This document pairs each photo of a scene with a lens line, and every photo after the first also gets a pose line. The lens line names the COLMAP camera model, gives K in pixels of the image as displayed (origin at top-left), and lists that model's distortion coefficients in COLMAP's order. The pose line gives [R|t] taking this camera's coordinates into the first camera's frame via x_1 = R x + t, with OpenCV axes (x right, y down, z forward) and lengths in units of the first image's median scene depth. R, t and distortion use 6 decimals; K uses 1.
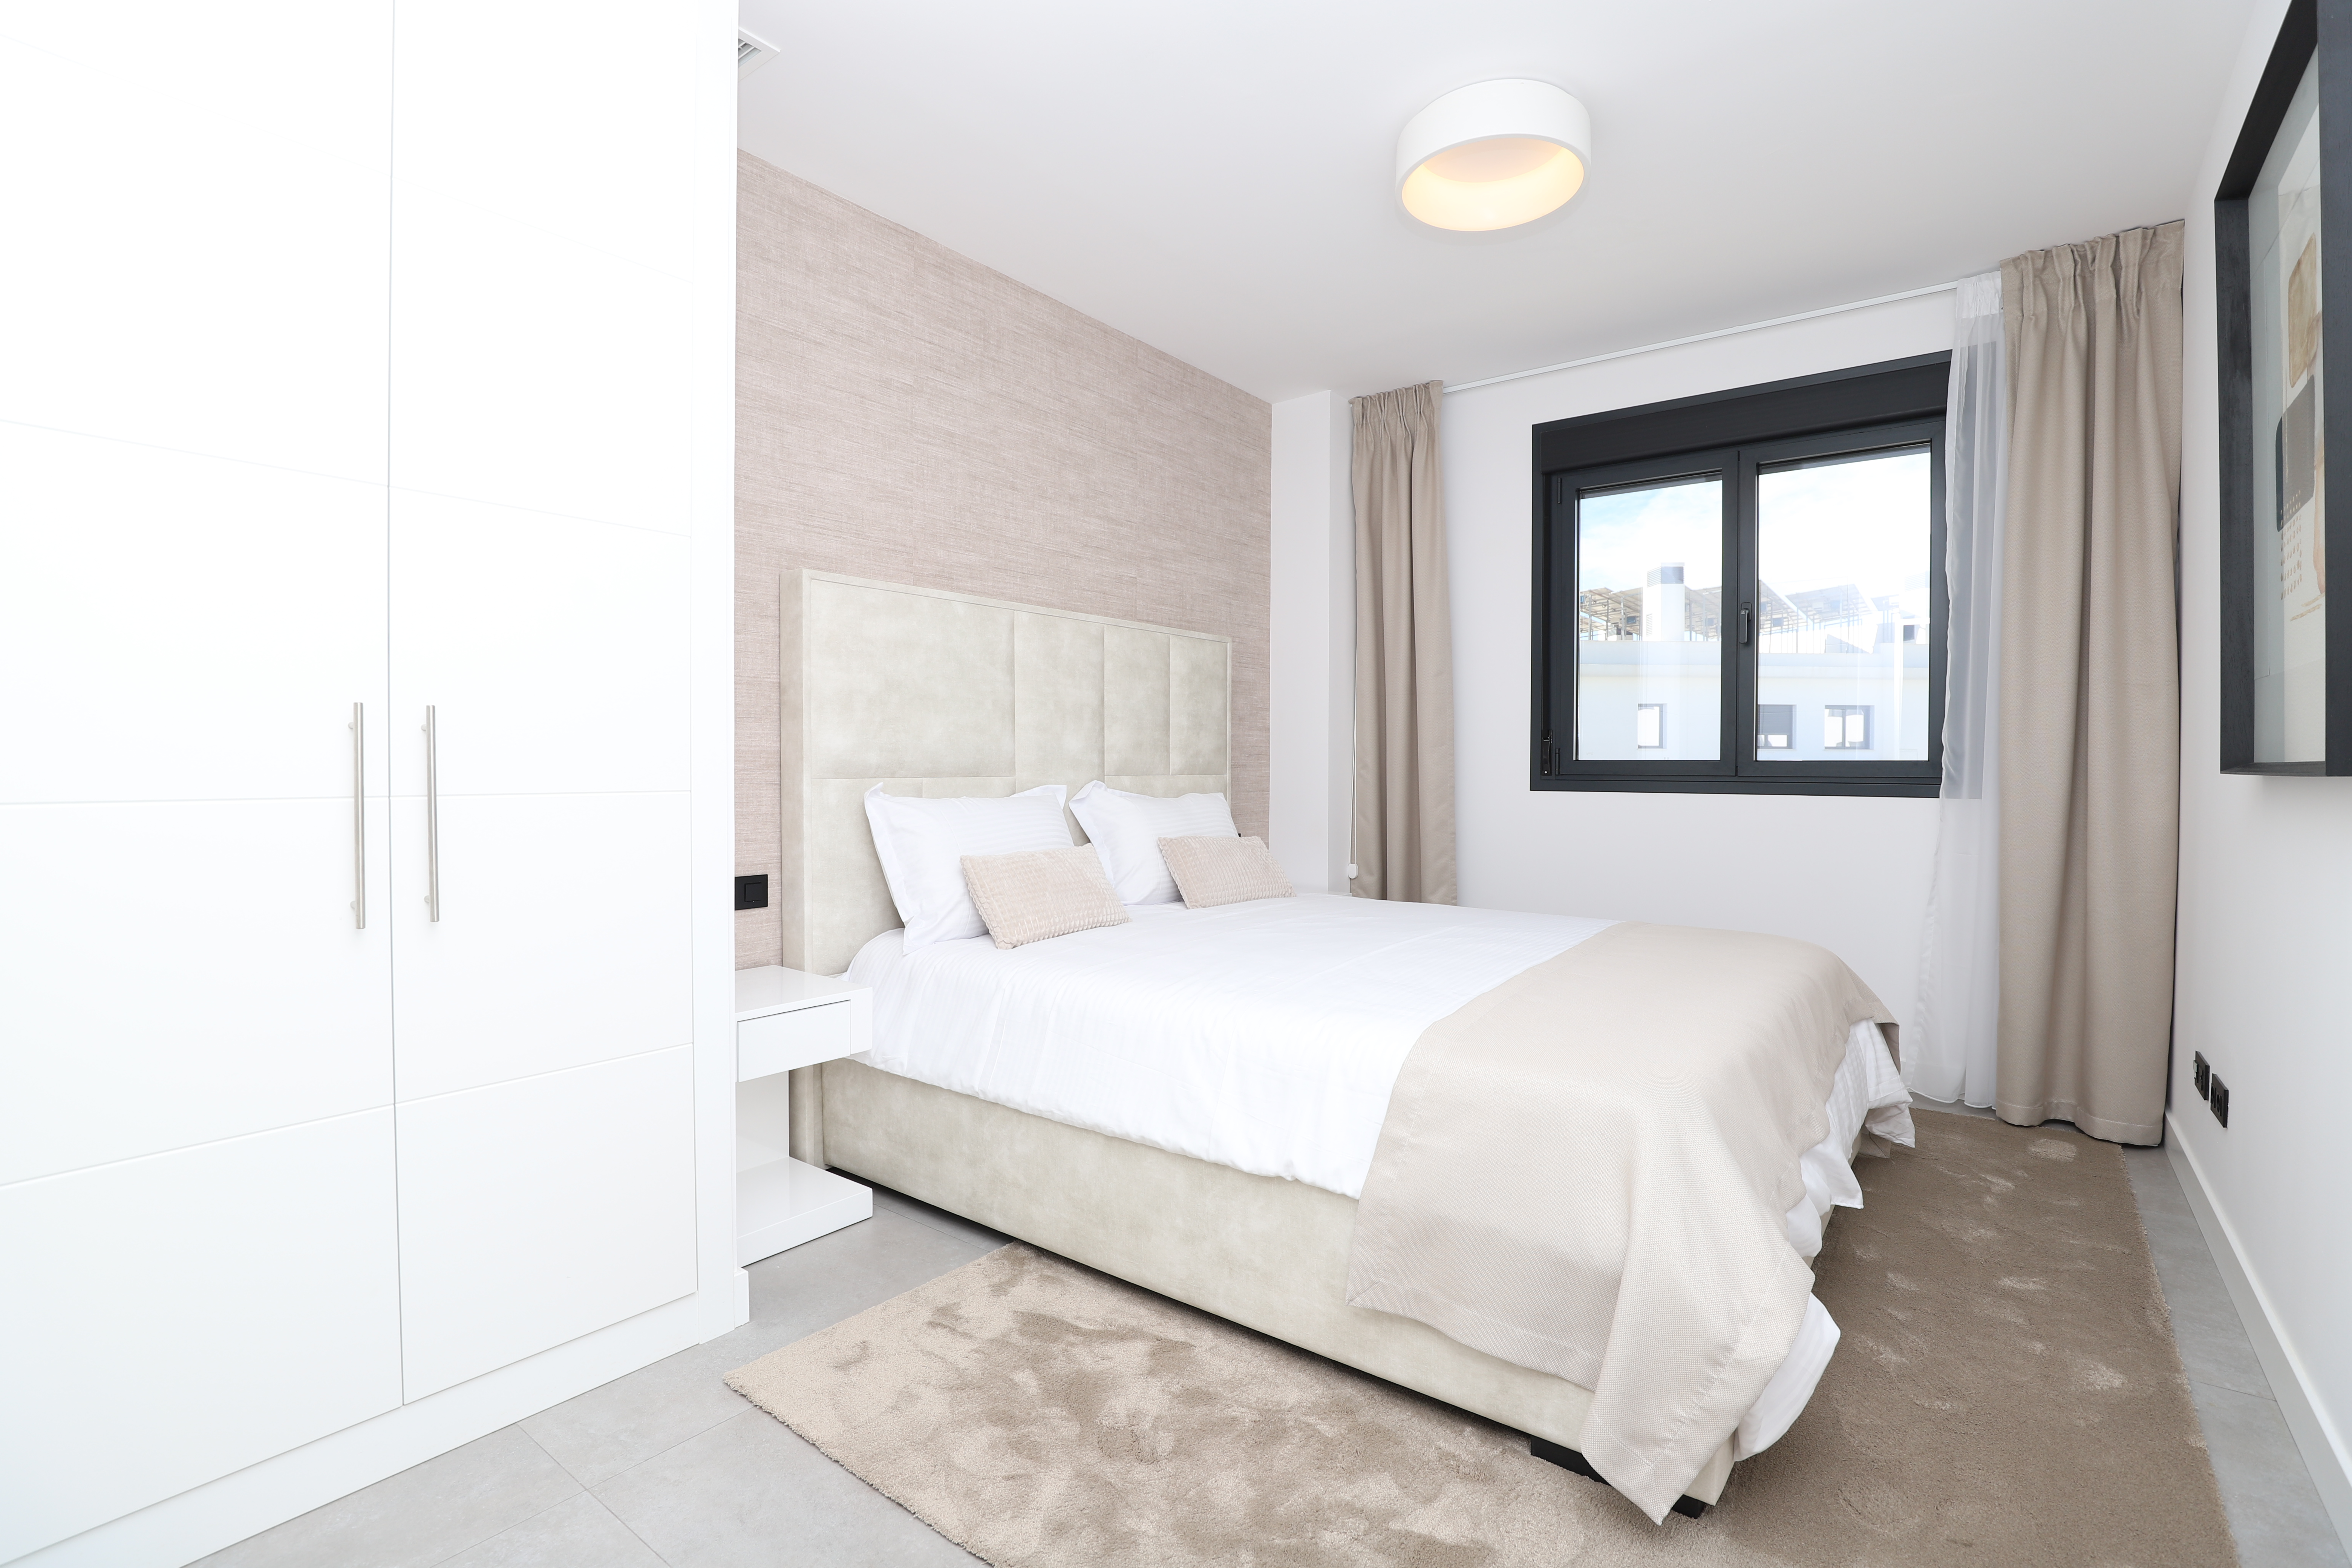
lens RADIAL K [[1079.8, 0, 1182.8], [0, 1079.8, 780.3], [0, 0, 1]] dist [-0.040167, 0.009694]
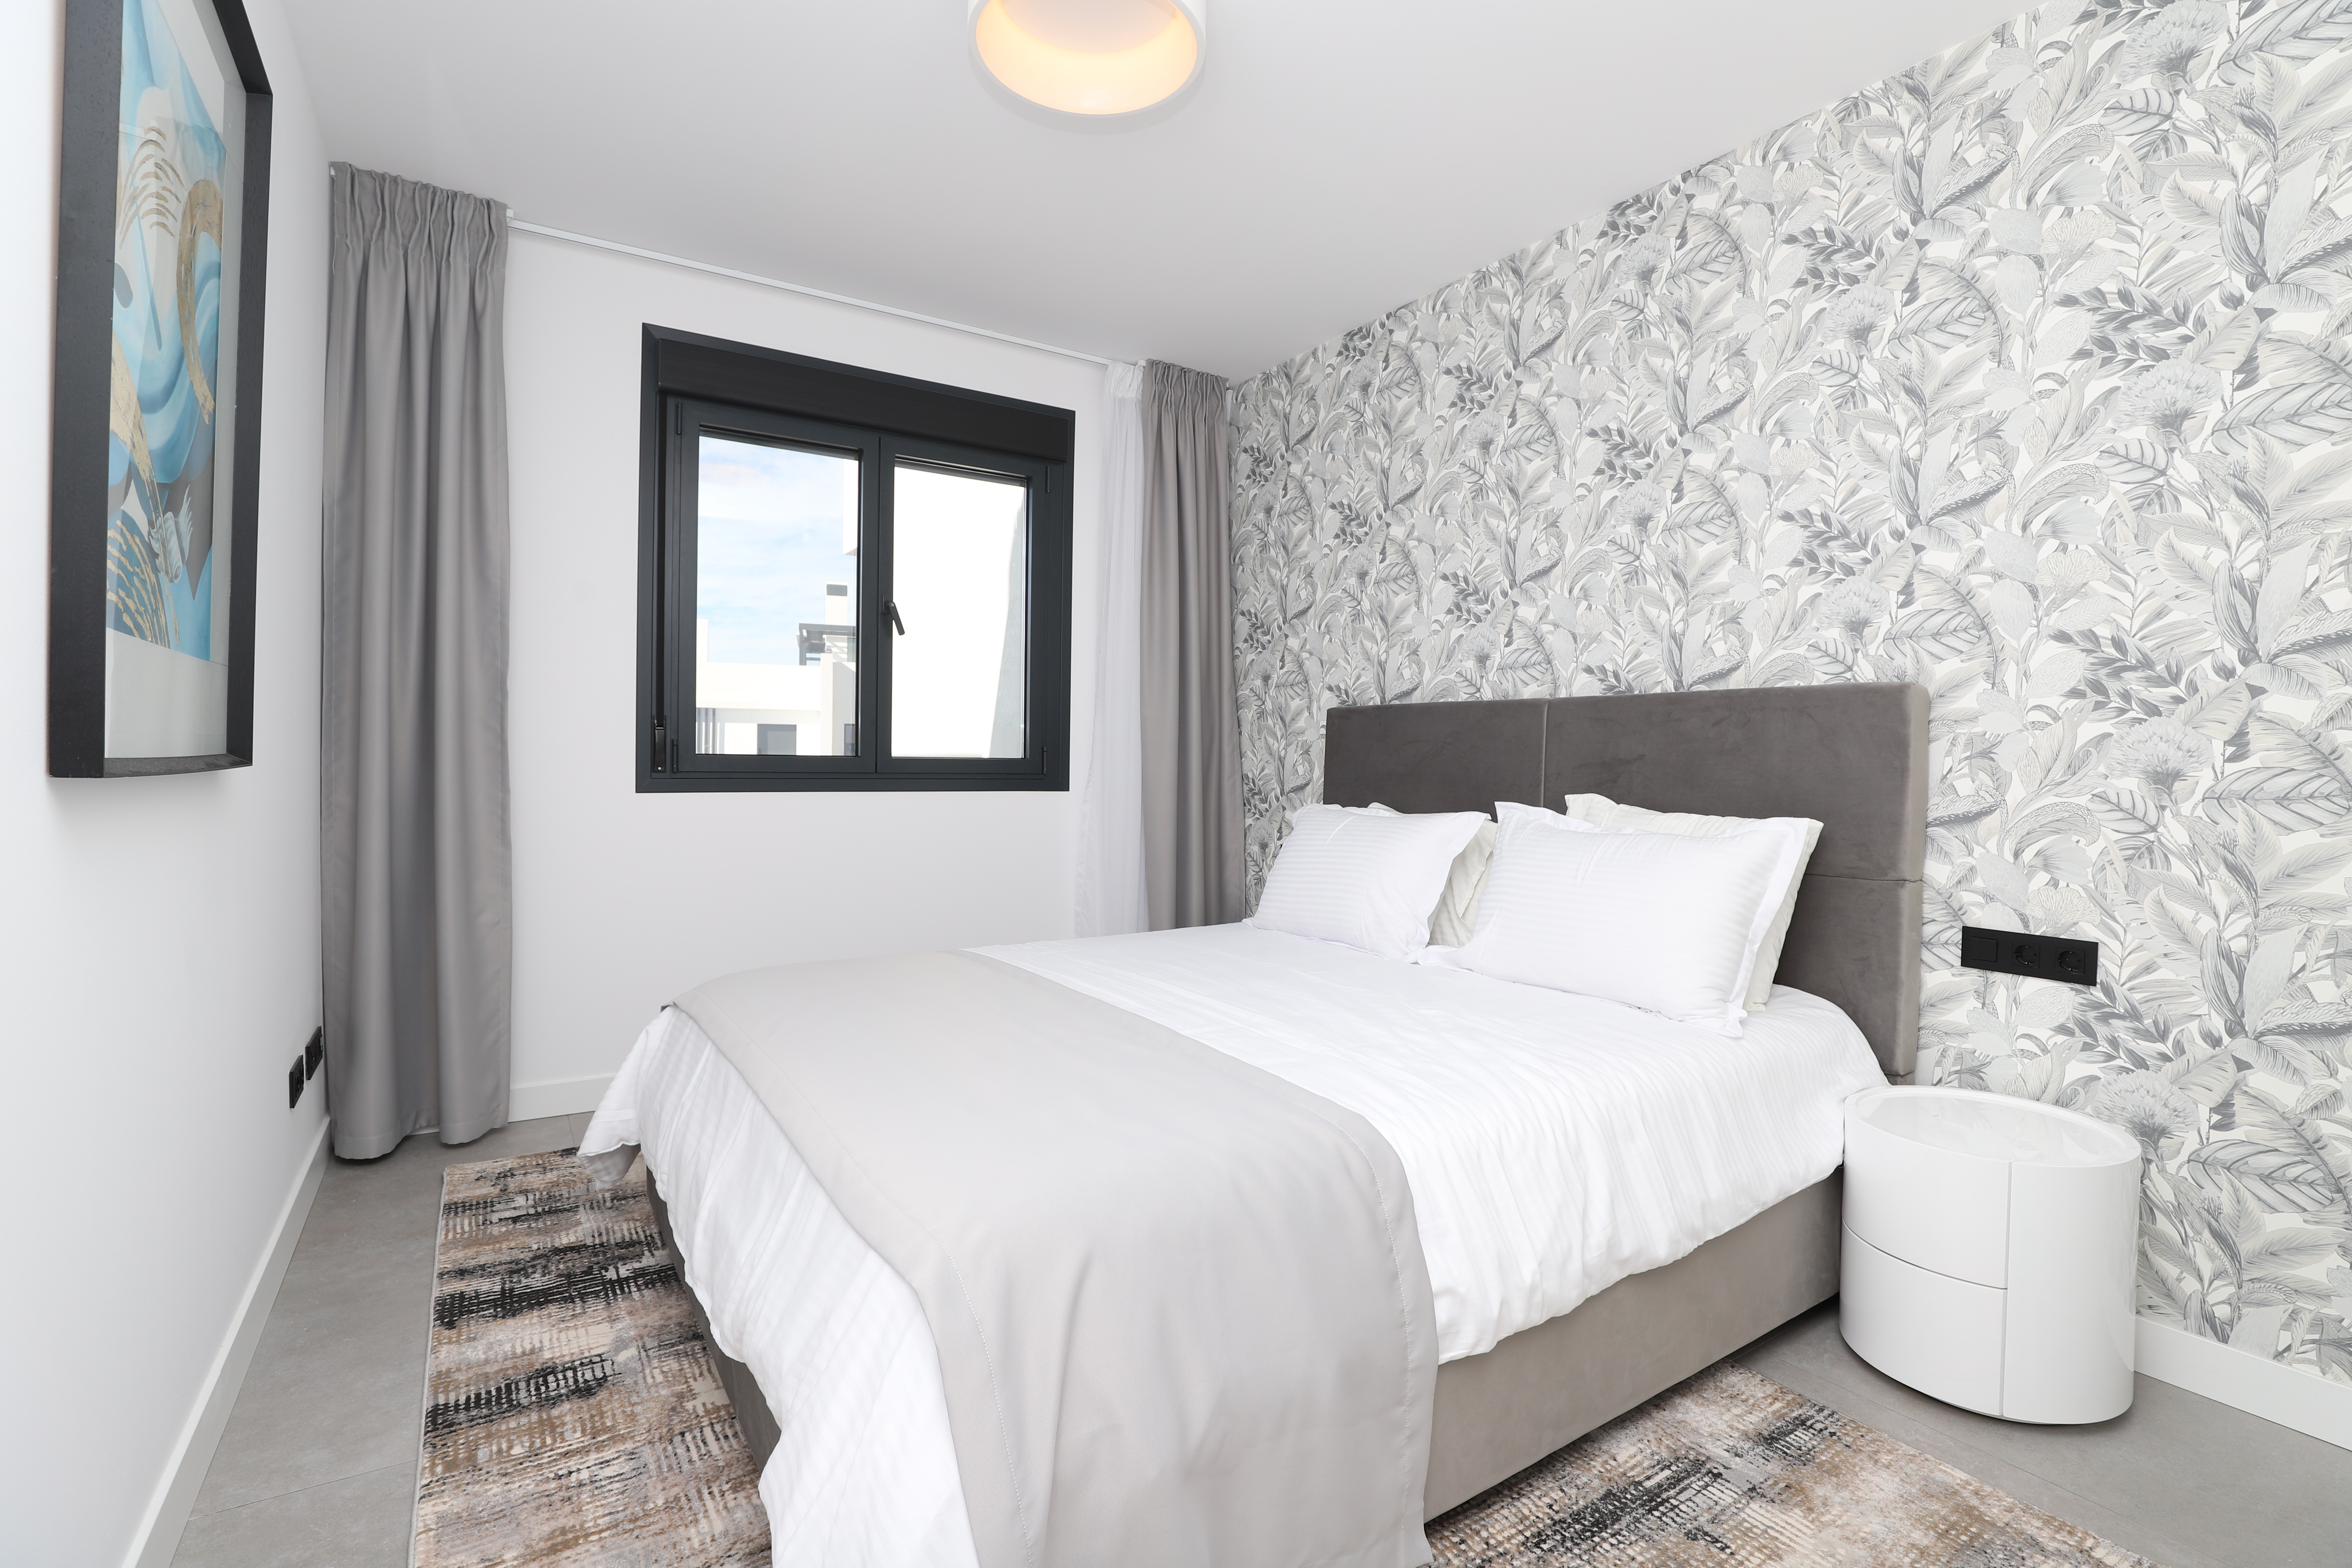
lens RADIAL K [[1079.8, 0, 1182.8], [0, 1079.8, 780.3], [0, 0, 1]] dist [-0.040167, 0.009694]
pose [[0.325674, -0.012089, 0.945405, -0.303430], [0.011910, 0.999891, 0.008683, -0.001384], [-0.945407, 0.008432, 0.325783, 0.412375]]
